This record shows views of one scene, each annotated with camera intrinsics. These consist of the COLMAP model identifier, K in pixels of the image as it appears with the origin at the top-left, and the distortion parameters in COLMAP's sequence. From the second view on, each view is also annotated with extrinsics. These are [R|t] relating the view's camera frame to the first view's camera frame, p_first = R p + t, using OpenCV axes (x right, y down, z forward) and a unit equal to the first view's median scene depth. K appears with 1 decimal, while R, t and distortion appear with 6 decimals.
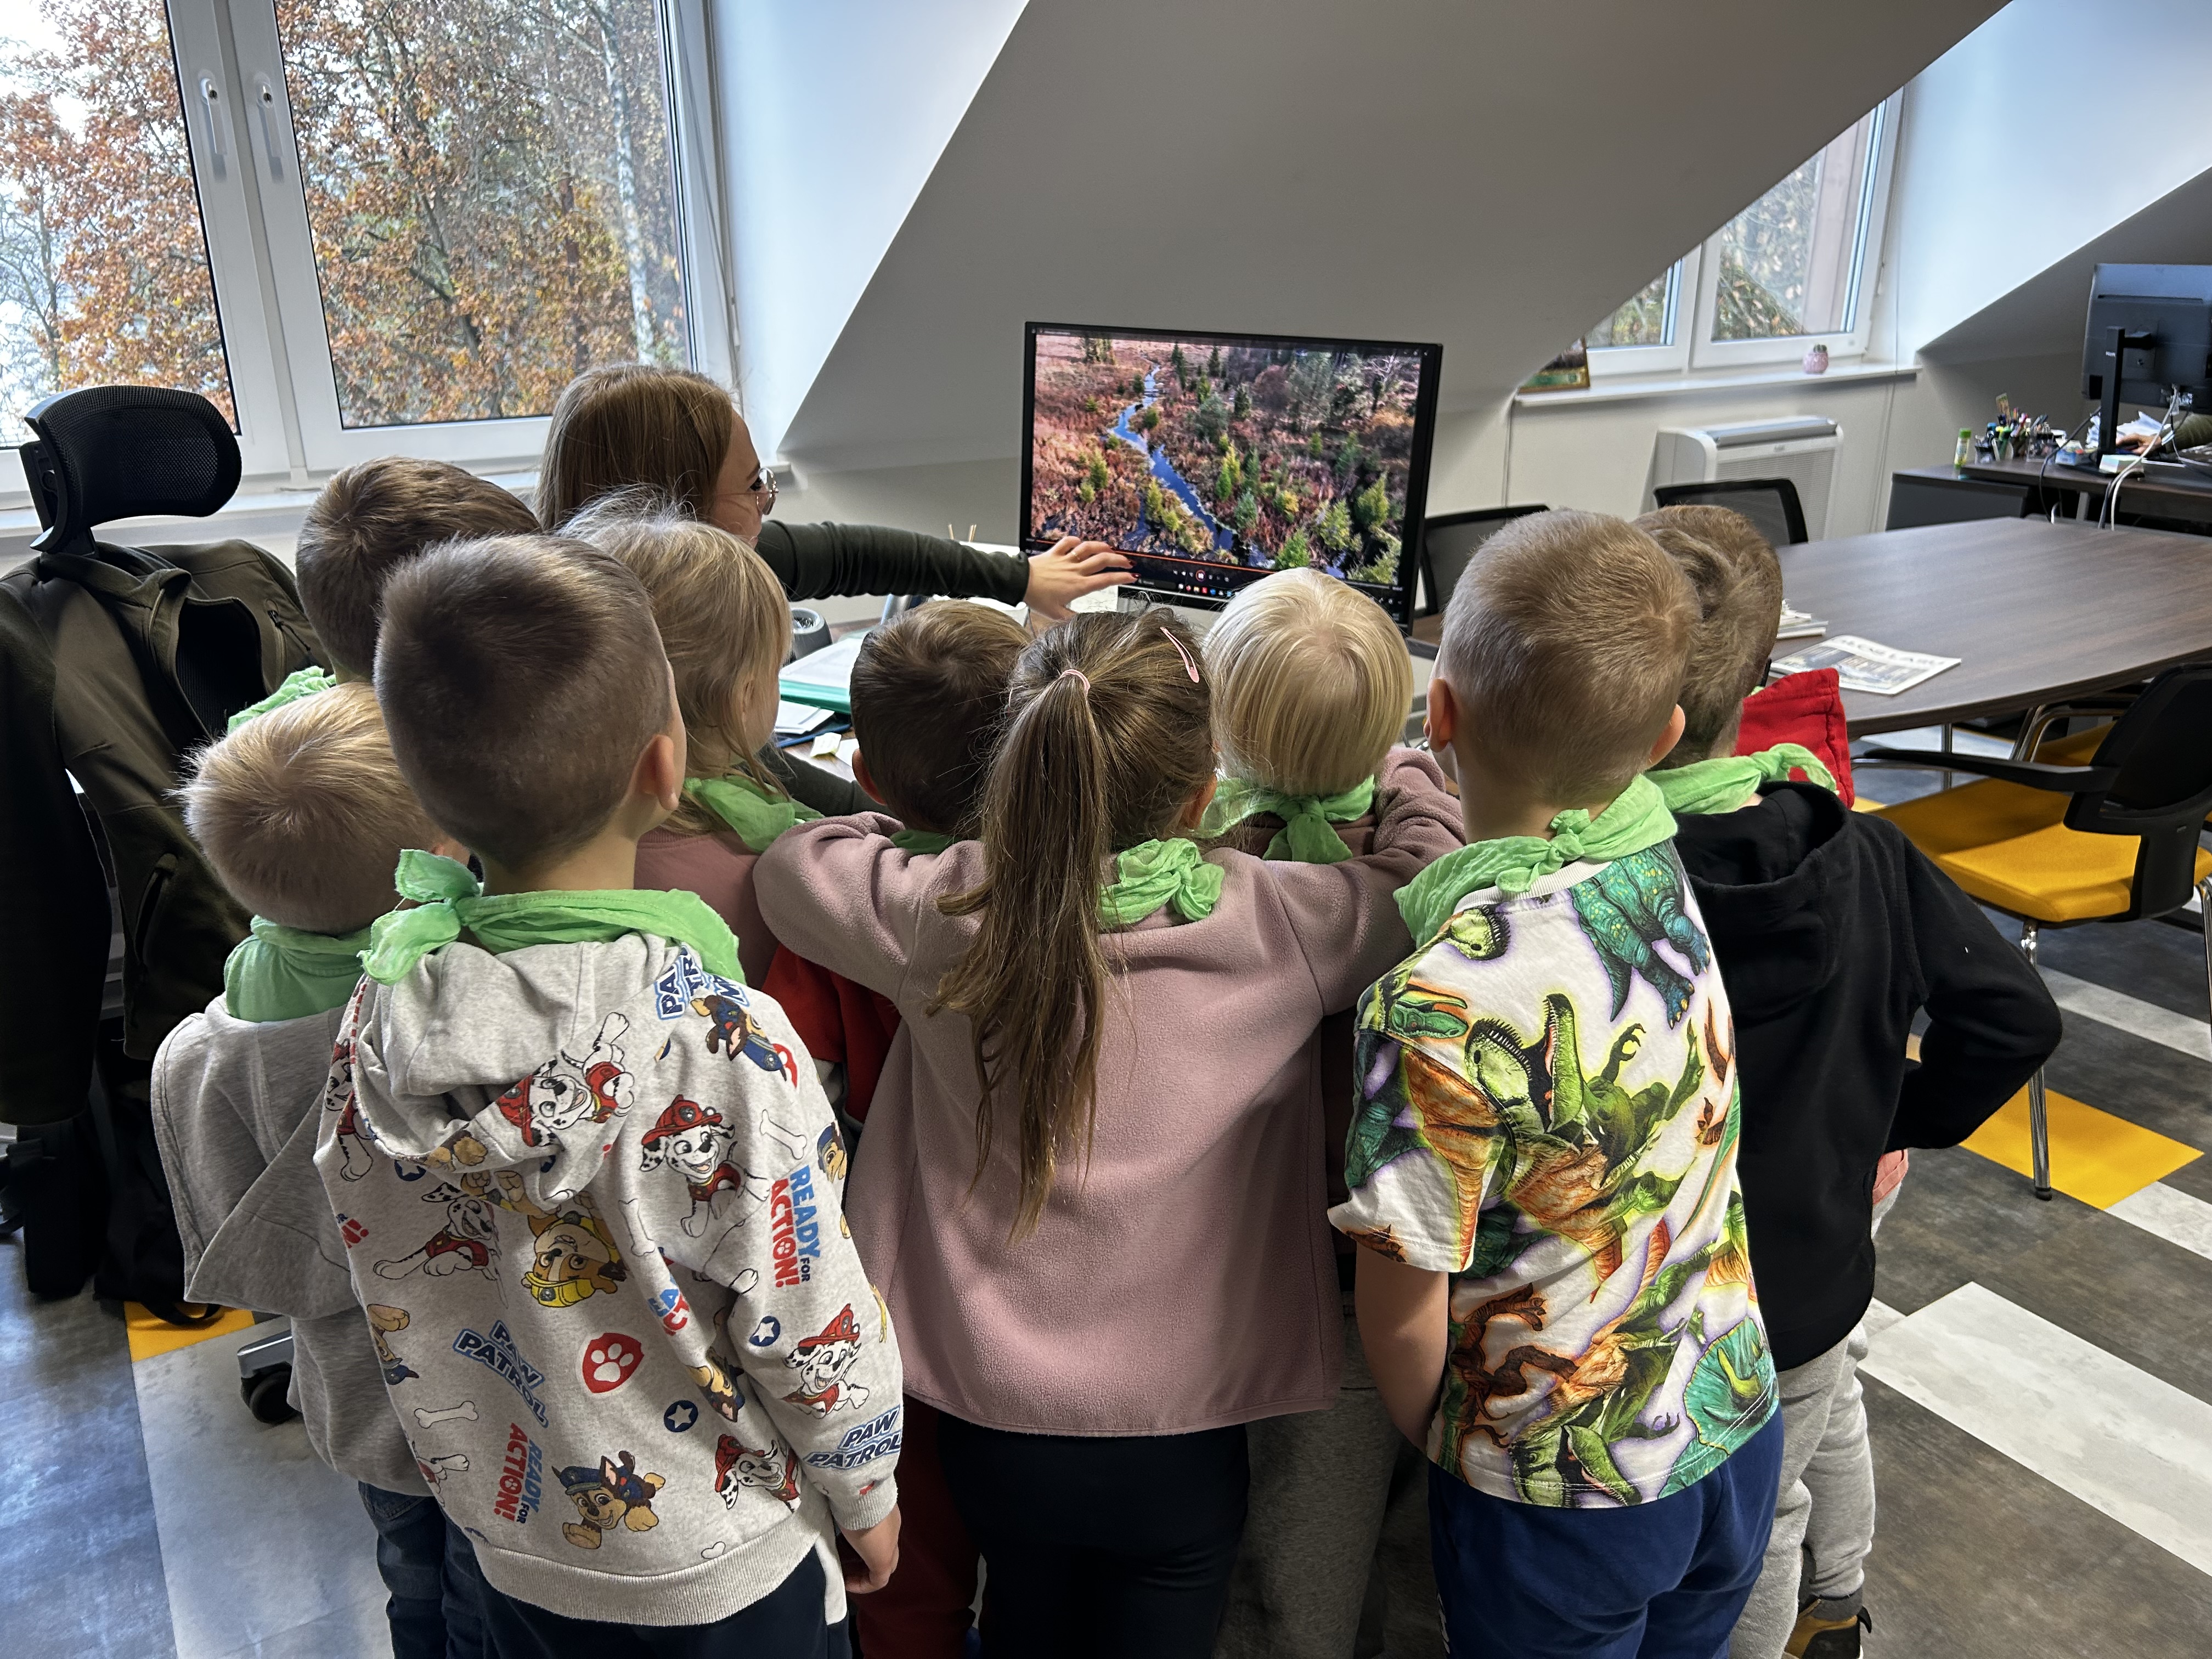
lens RADIAL K [[1670.9, 0, 1109.4], [0, 1670.9, 832.5], [0, 0, 1]] dist [0.008057, -0.009084]
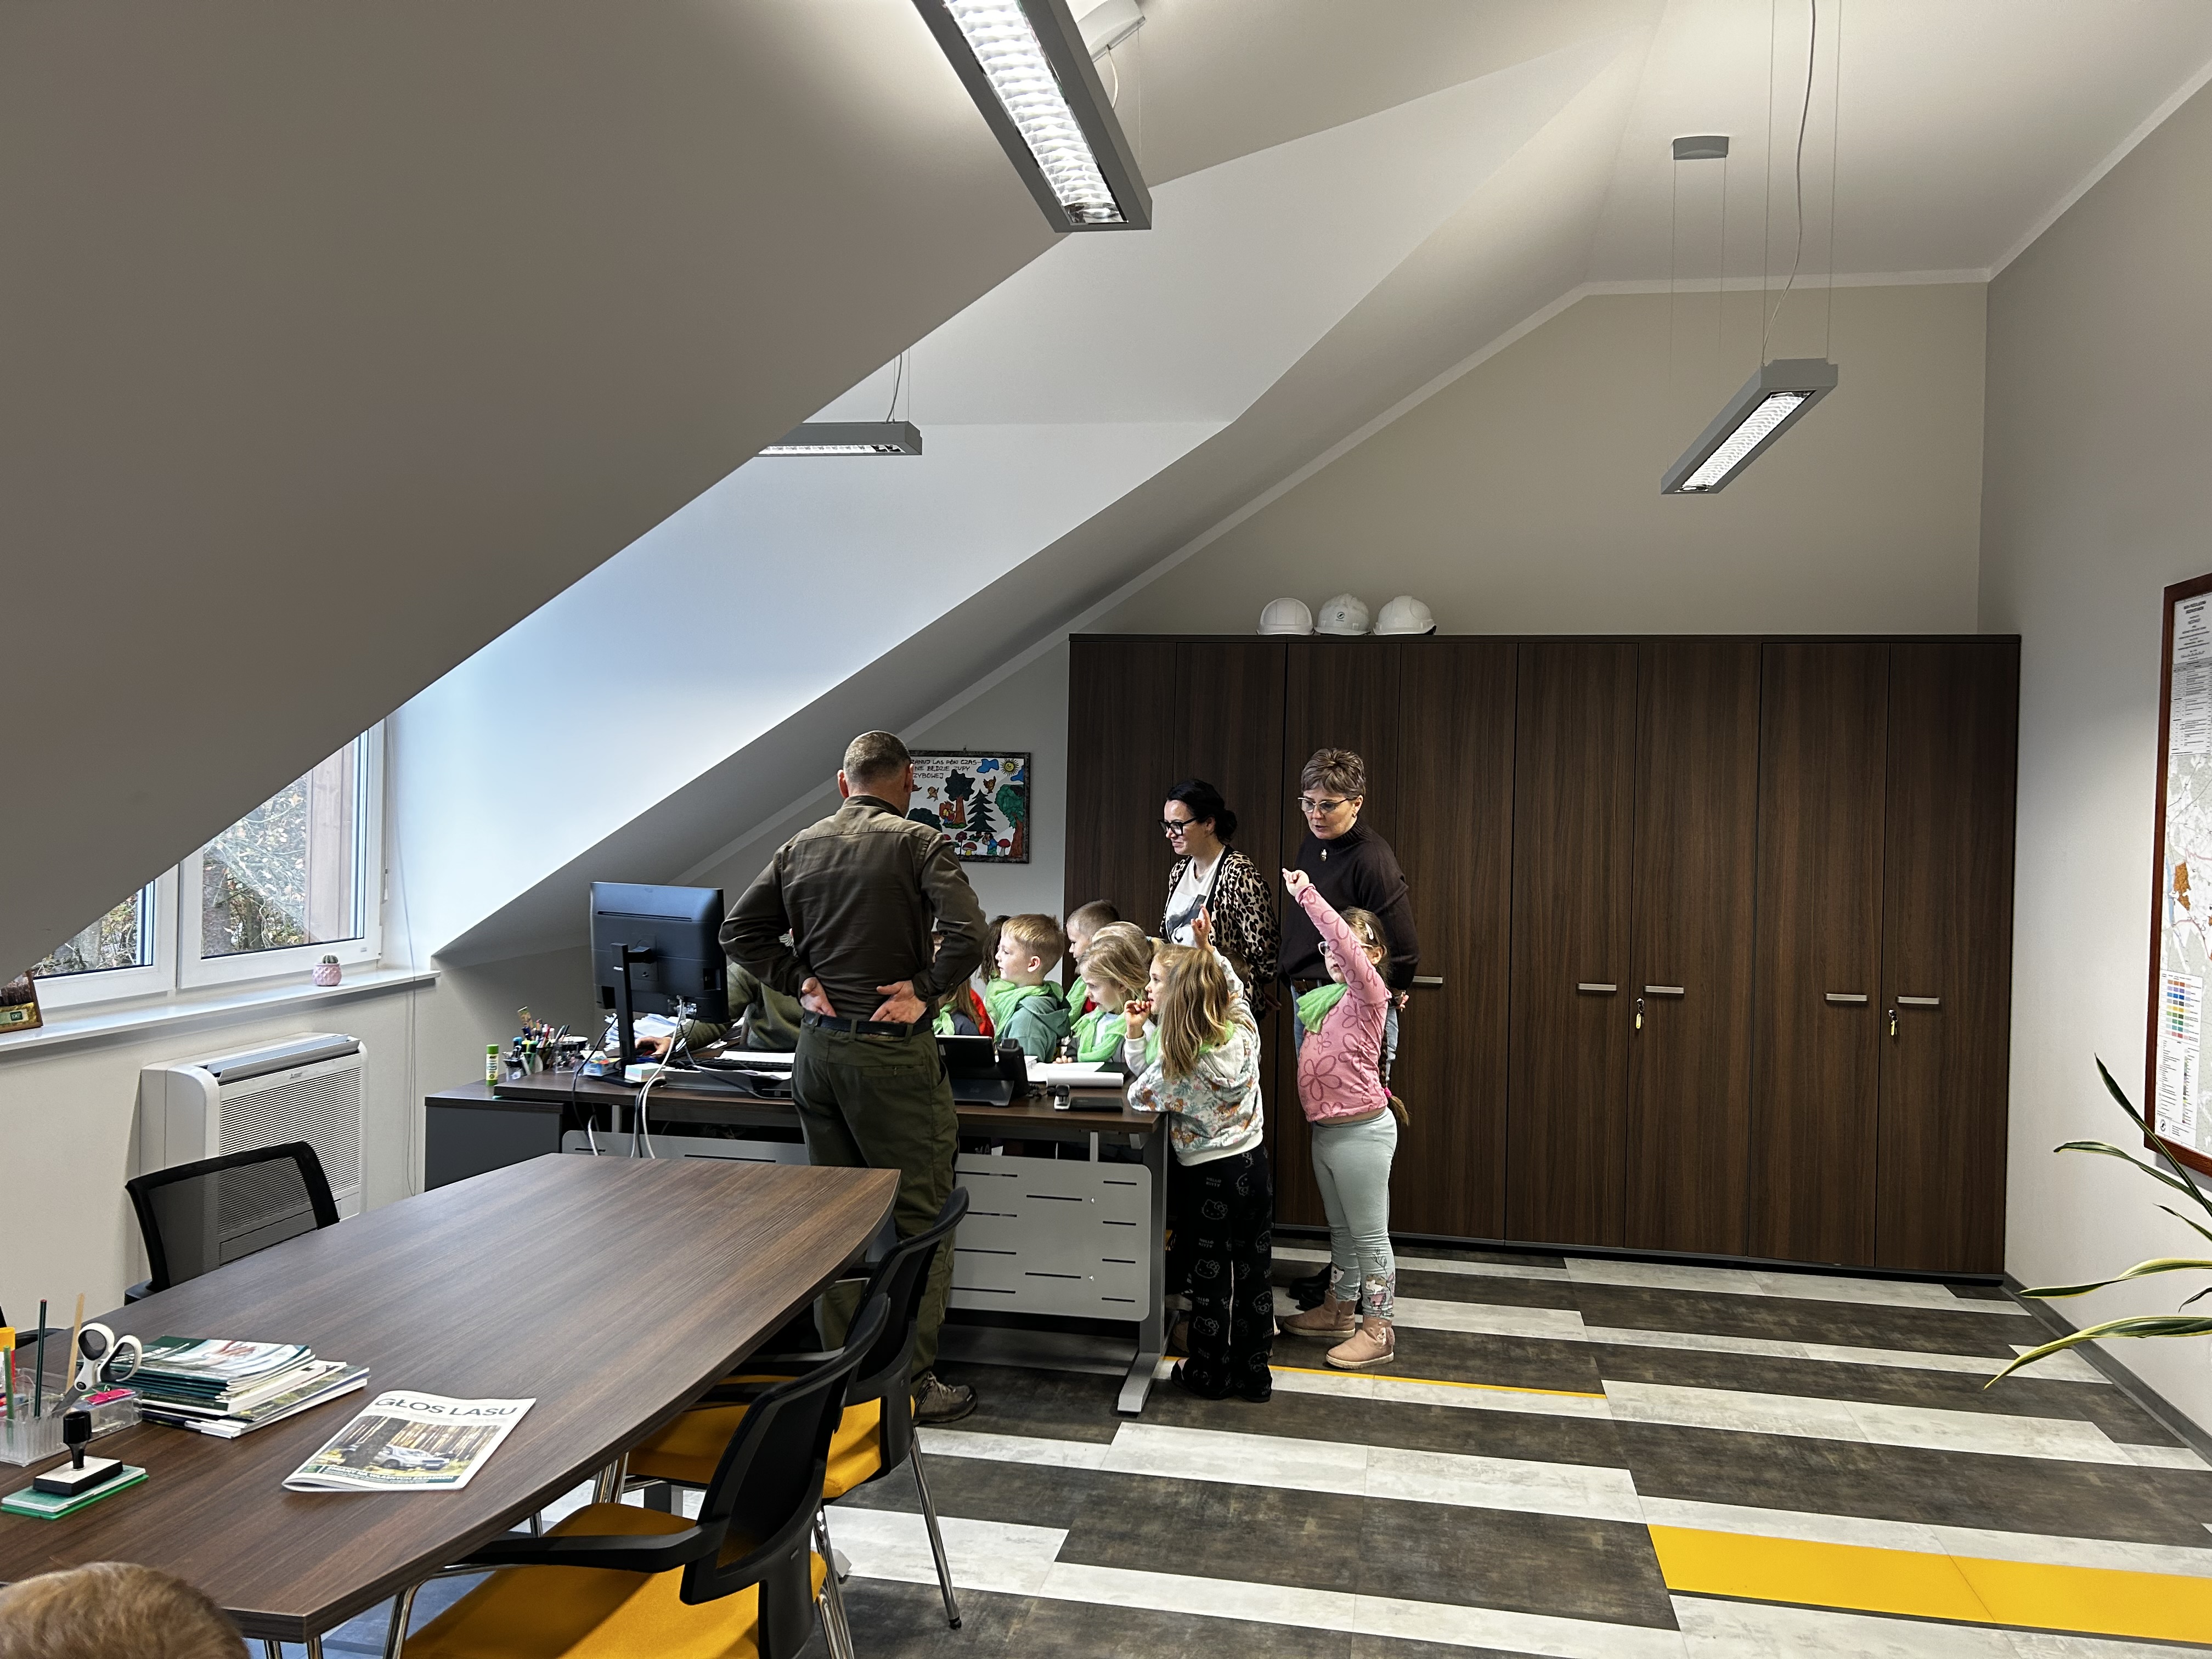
lens RADIAL K [[1670.9, 0, 1107.1], [0, 1670.9, 823.7], [0, 0, 1]] dist [0.008057, -0.009084]
pose [[0.683427, 0.019340, 0.729763, 0.049987], [0.216924, 0.949116, -0.228303, -0.066761], [-0.697045, 0.314332, 0.644456, 0.096508]]
